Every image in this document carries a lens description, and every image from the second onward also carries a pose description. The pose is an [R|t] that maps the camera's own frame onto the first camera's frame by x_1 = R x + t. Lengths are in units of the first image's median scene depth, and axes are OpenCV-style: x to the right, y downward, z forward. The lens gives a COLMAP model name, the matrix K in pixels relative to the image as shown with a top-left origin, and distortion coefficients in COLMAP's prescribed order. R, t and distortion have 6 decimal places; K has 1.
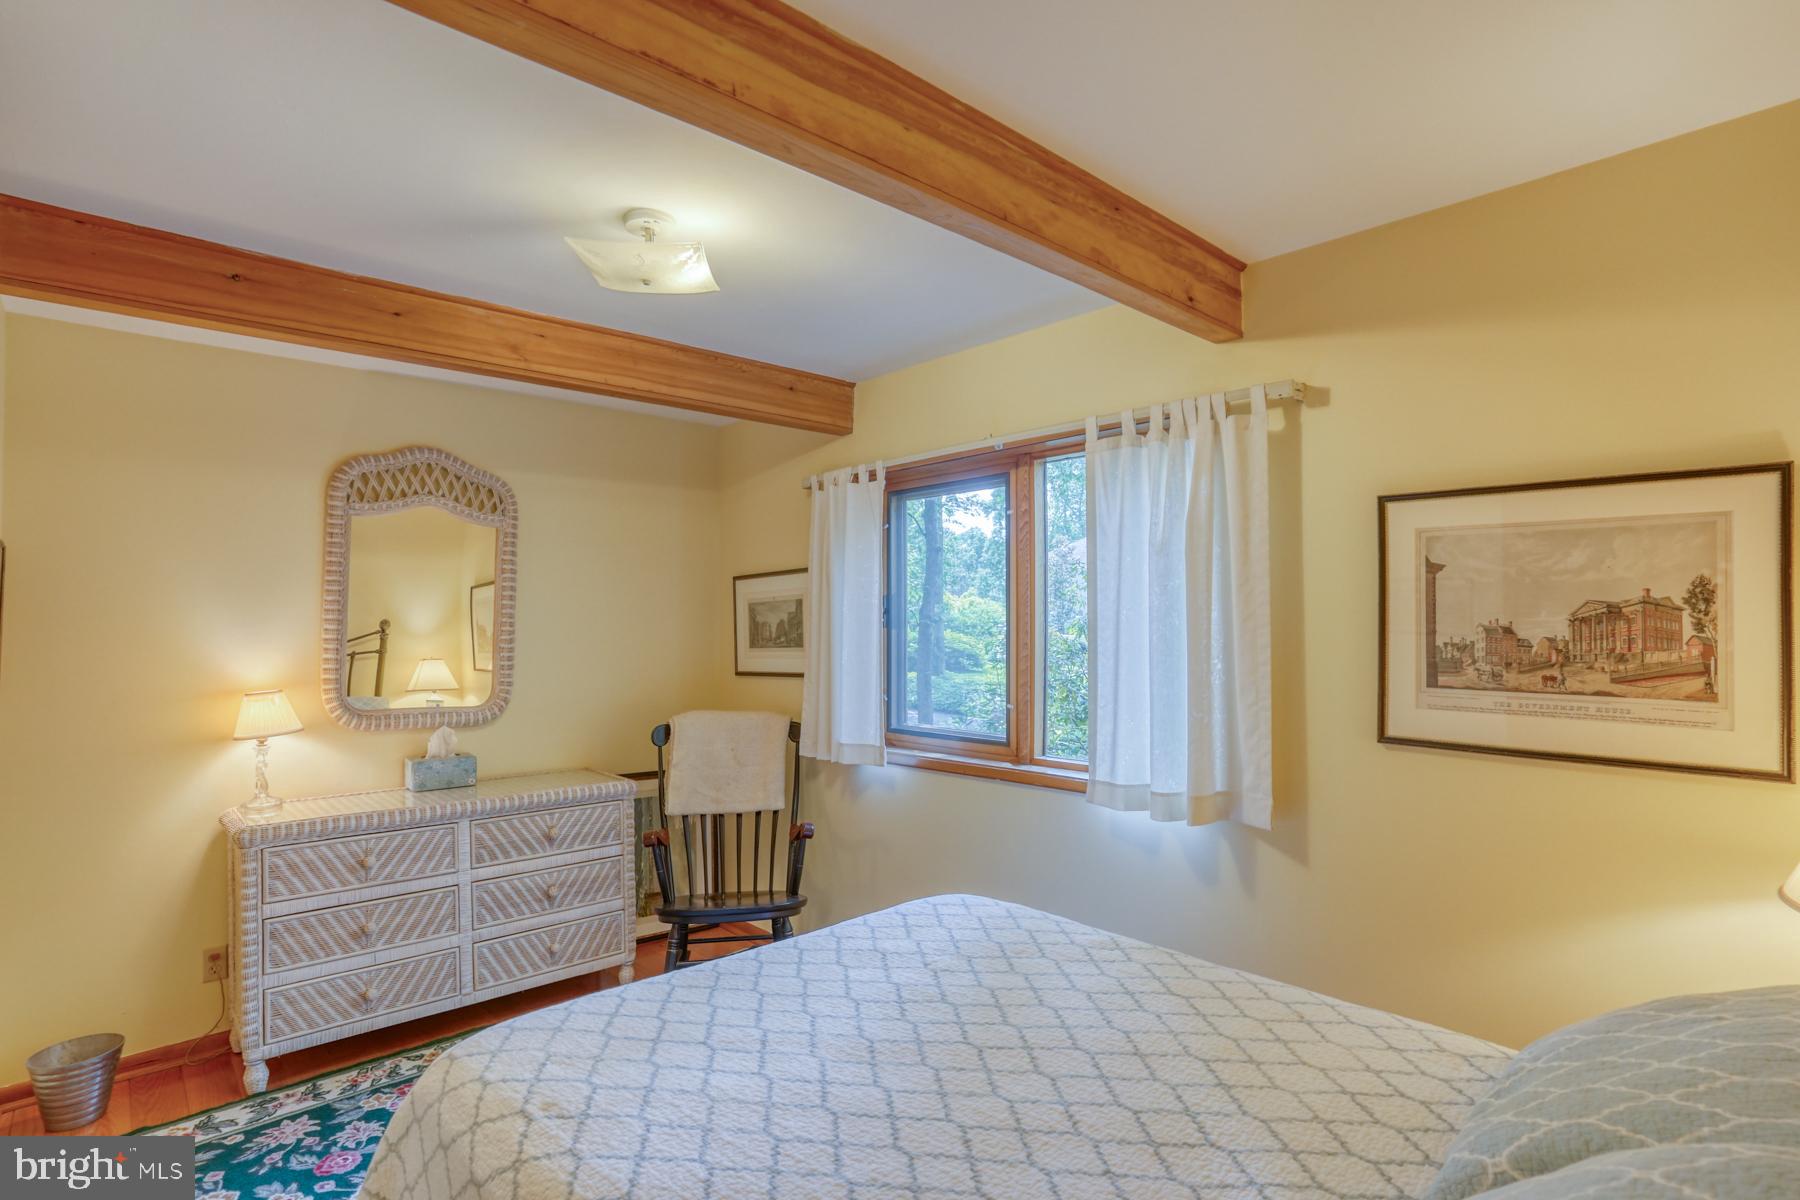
lens RADIAL K [[897.7, 0, 903.2], [0, 897.7, 583.3], [0, 0, 1]] dist [-0.078472, 0.035055]
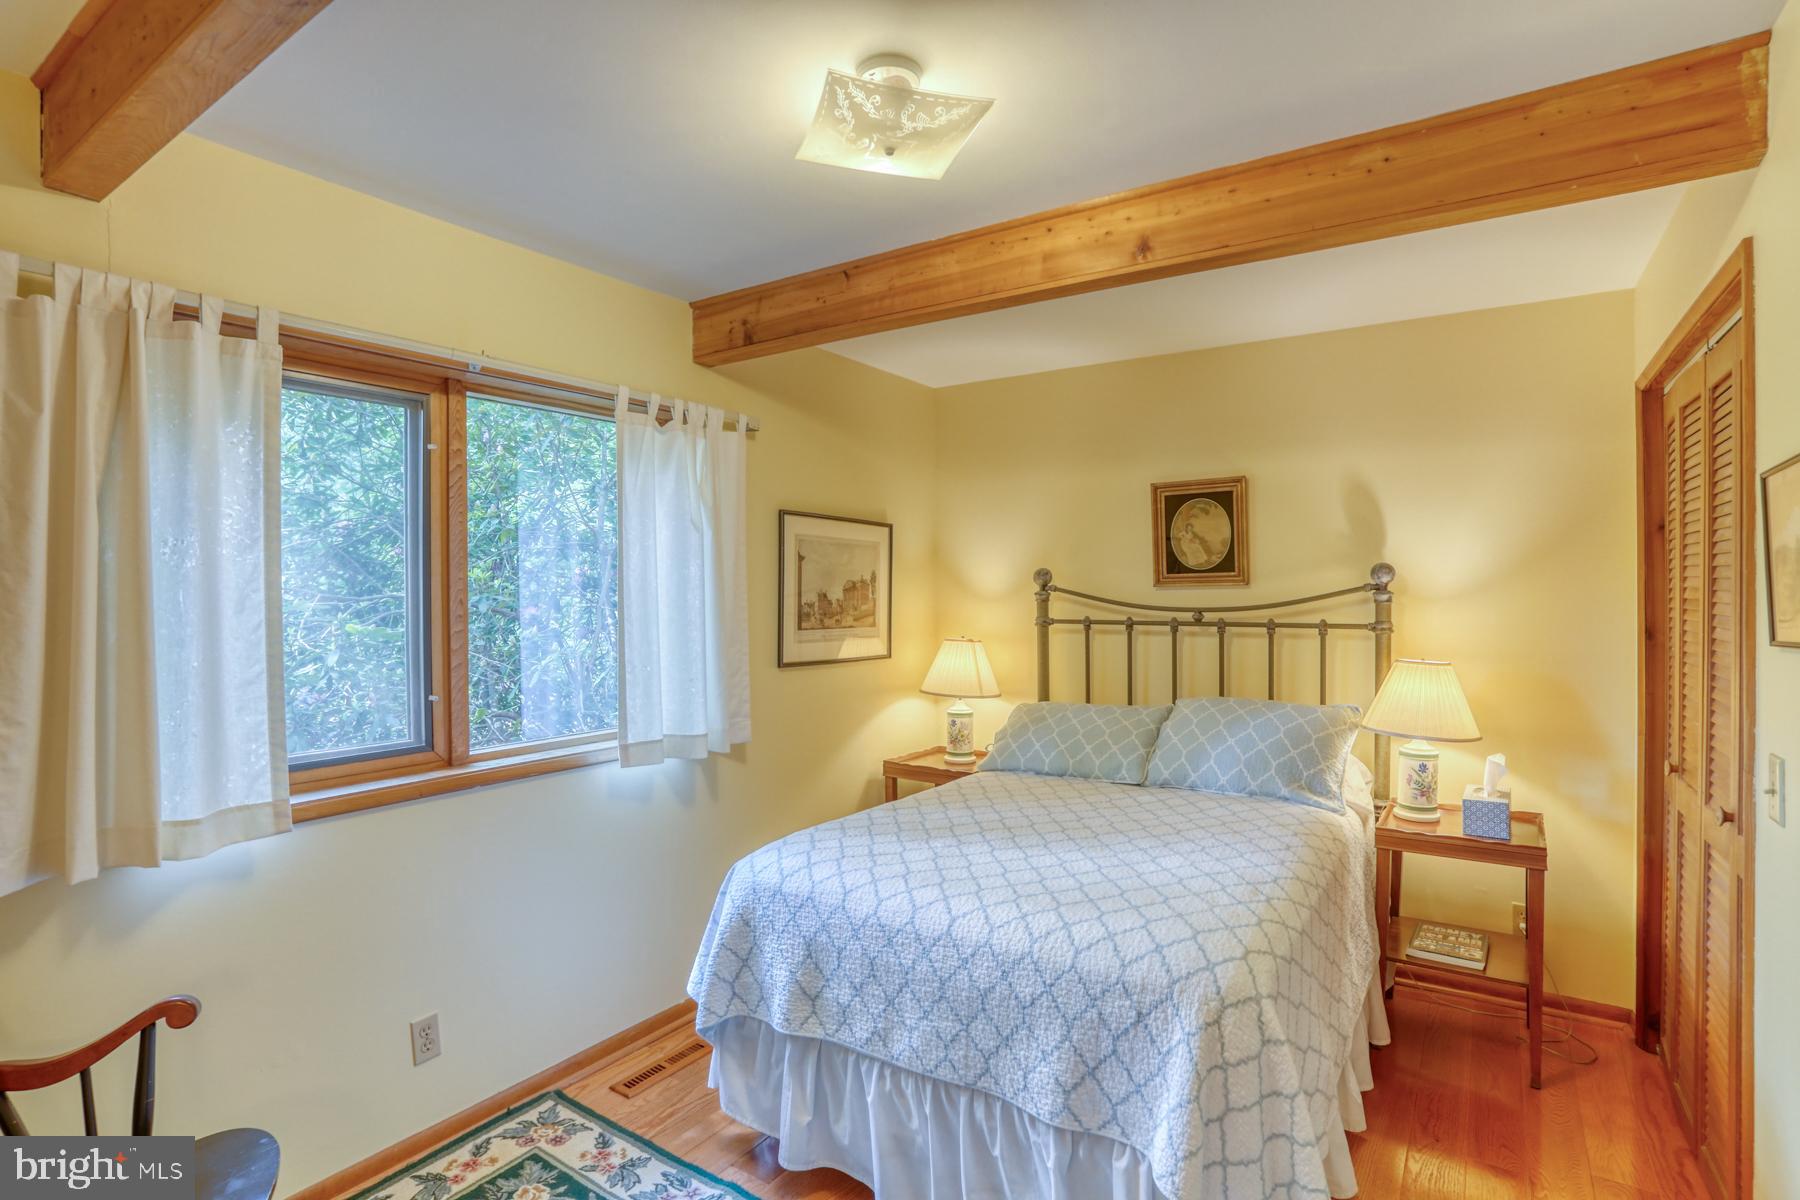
lens RADIAL K [[874.8, 0, 905.3], [0, 874.8, 597.4], [0, 0, 1]] dist [-0.080808, 0.036346]
pose [[-0.218723, -0.010514, 0.975730, -1.065277], [-0.044722, 0.998999, 0.000739, 0.046902], [-0.974762, -0.043475, -0.218975, 1.177207]]
